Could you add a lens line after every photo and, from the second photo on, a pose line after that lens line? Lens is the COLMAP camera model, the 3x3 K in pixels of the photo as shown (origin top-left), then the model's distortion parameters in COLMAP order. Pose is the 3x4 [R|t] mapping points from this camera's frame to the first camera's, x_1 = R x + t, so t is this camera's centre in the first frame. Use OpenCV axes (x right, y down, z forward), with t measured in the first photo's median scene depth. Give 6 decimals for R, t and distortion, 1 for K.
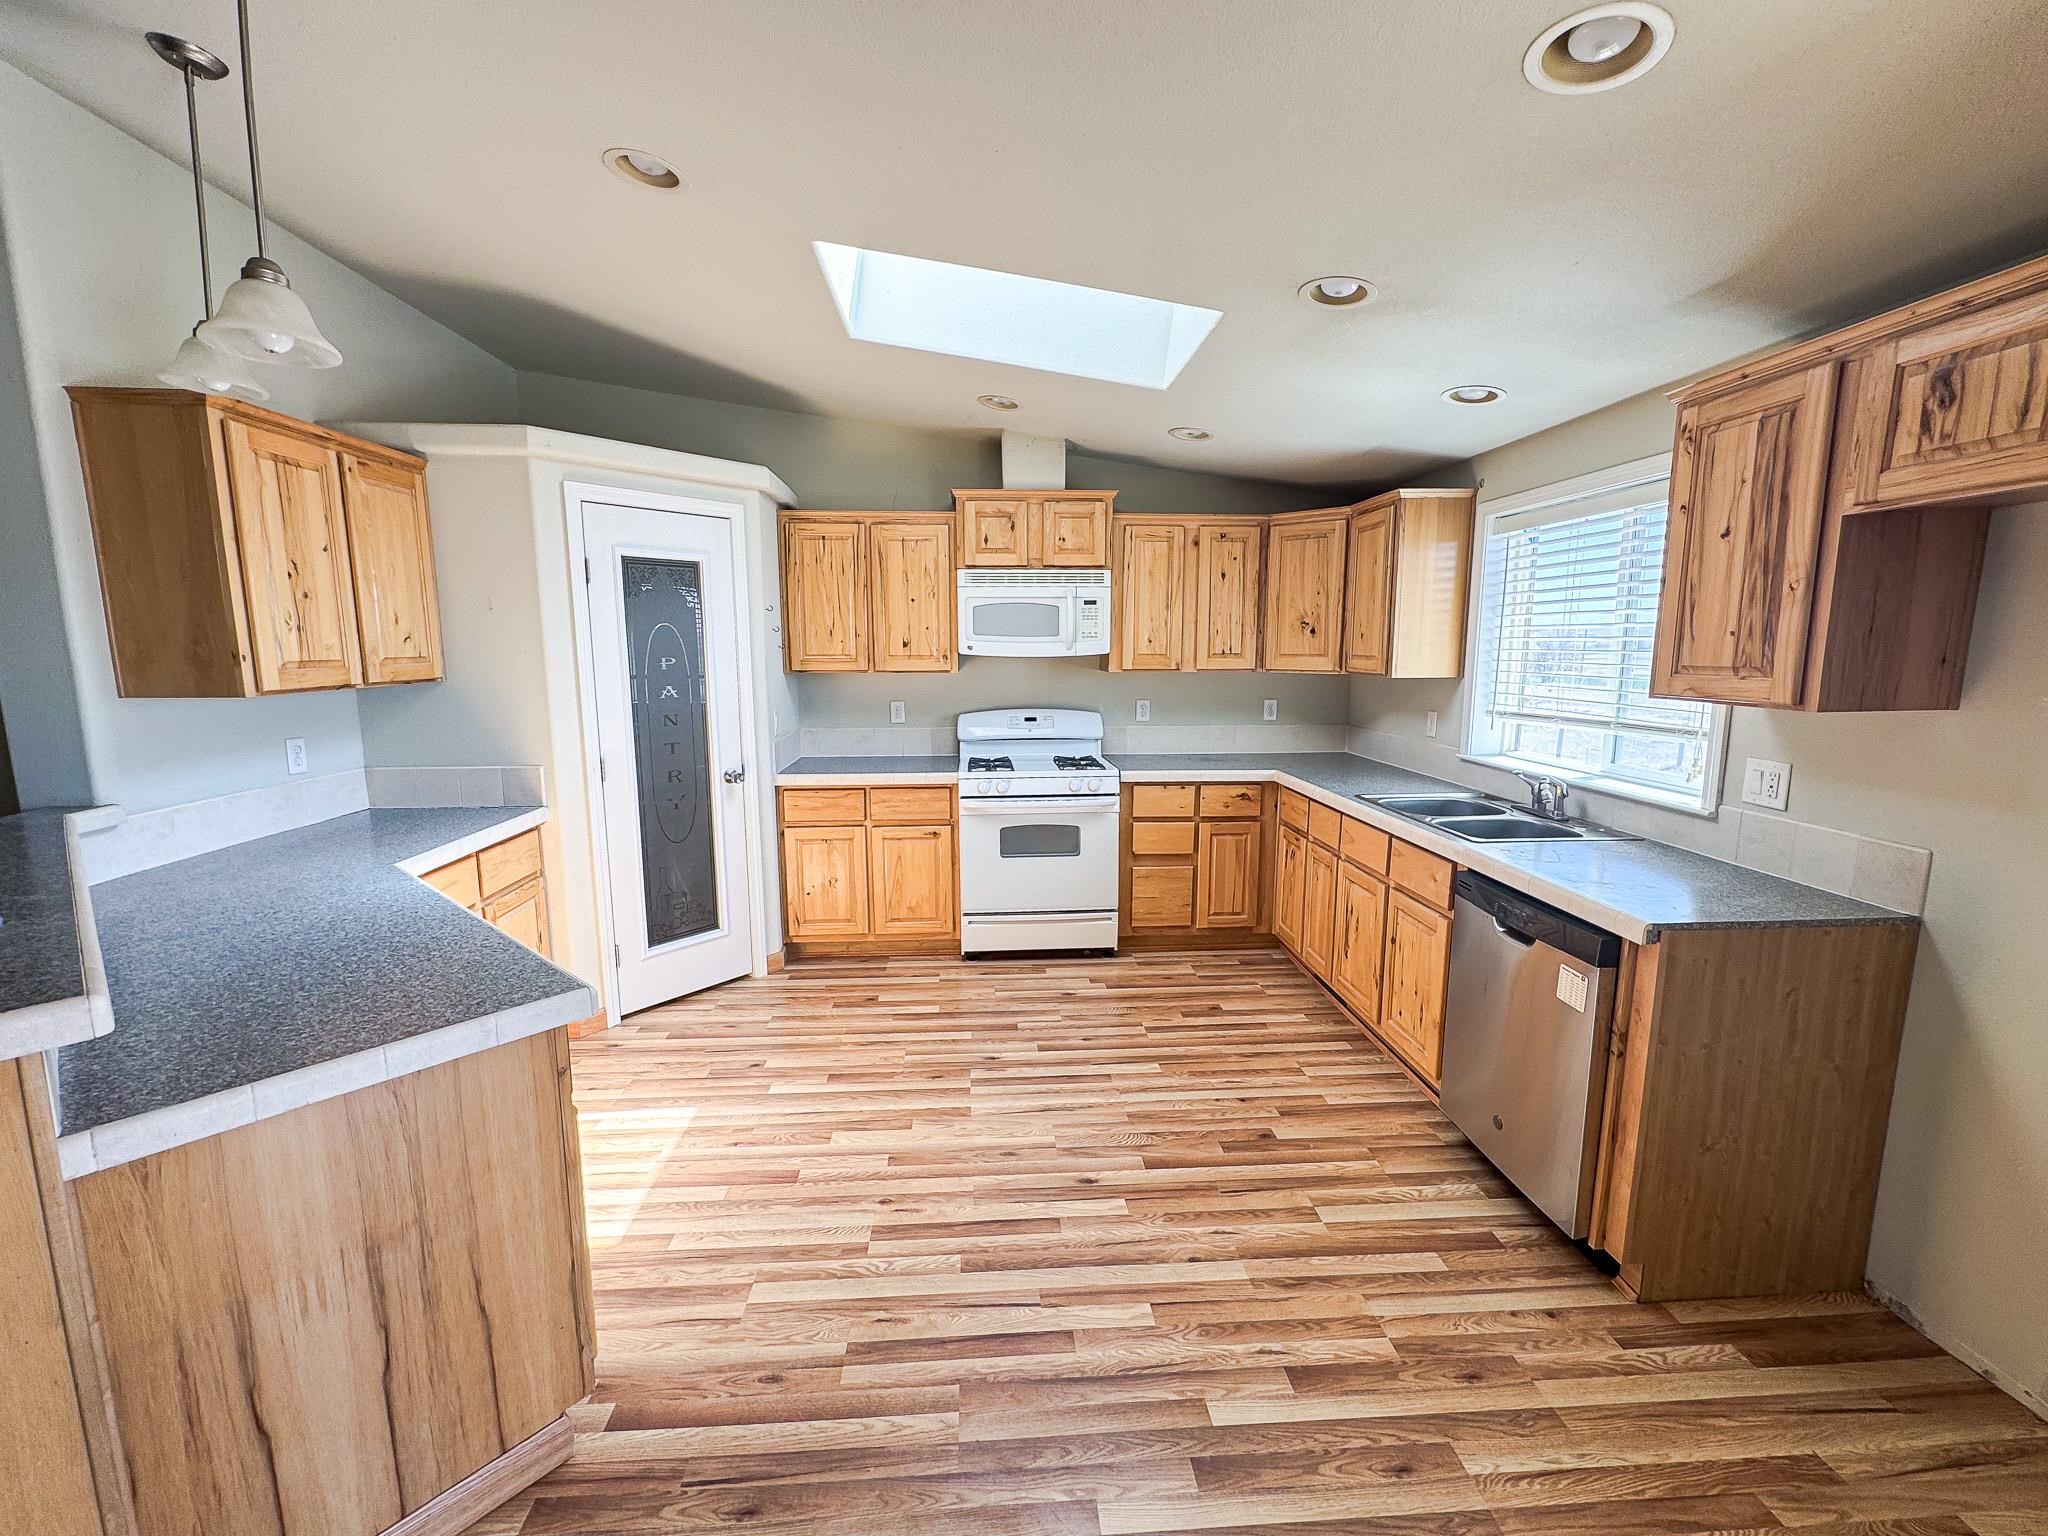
lens RADIAL K [[850.3, 0, 1024.0], [0, 850.3, 768.0], [0, 0, 1]] dist [-0.000553, -0.000174]
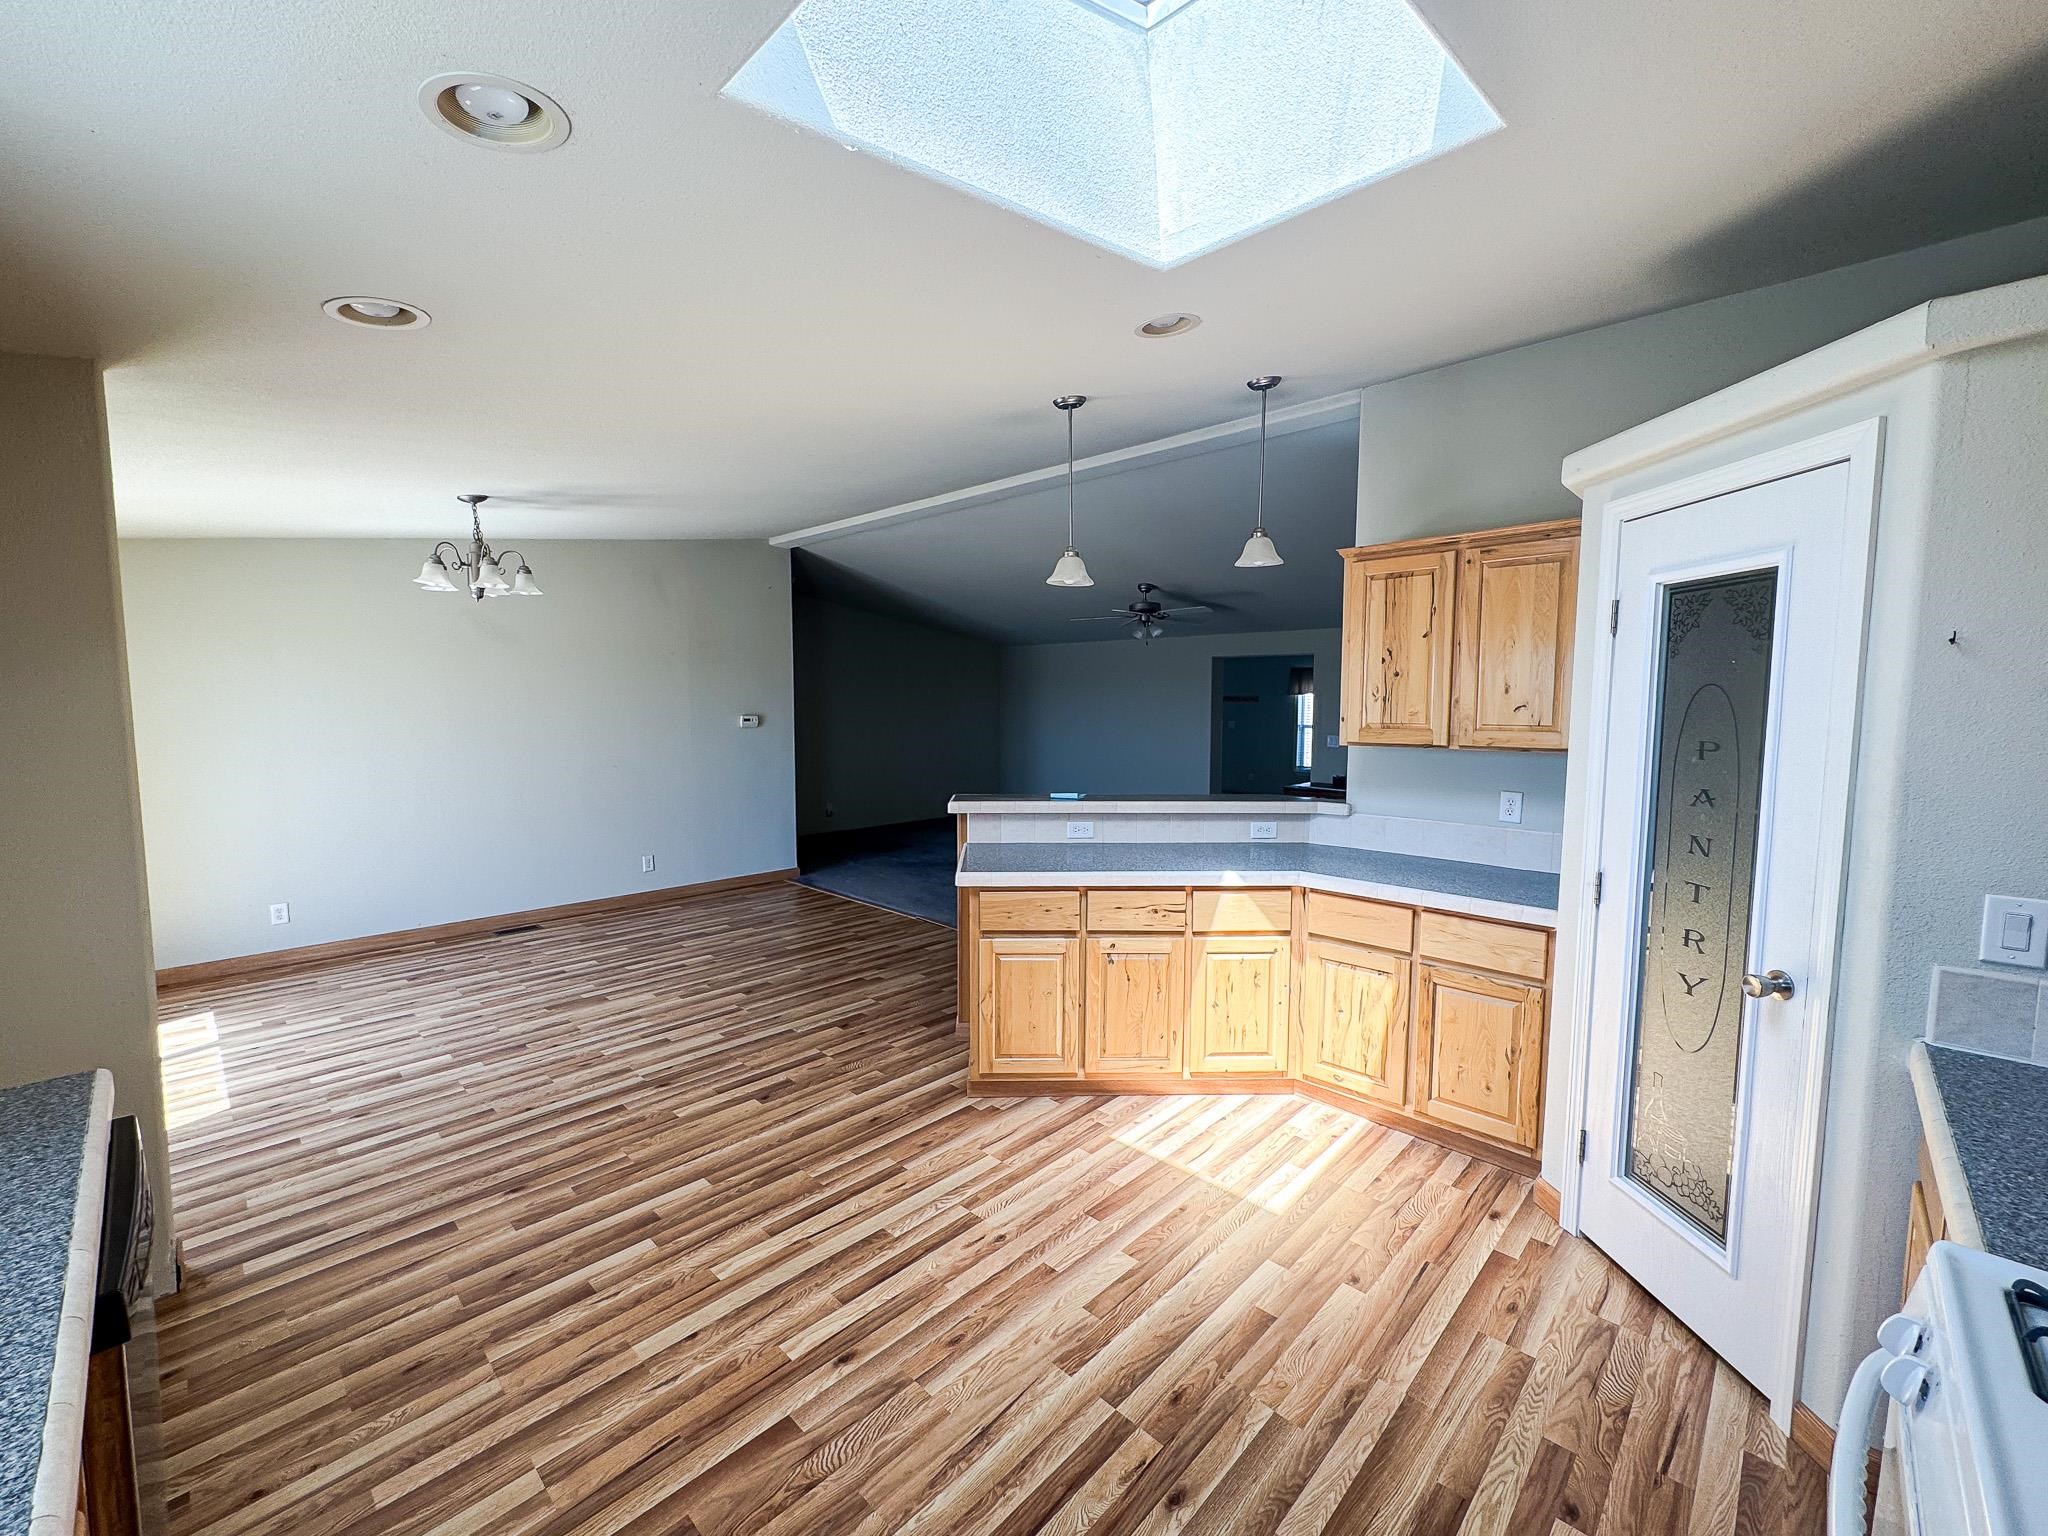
lens RADIAL K [[835.3, 0, 1024.0], [0, 835.3, 768.0], [0, 0, 1]] dist [-0.001225, -0.000362]
pose [[-0.737034, 0.052941, -0.673780, 0.300497], [-0.101754, 0.976872, 0.188062, -0.159996], [0.668152, 0.207168, -0.714600, 1.021593]]
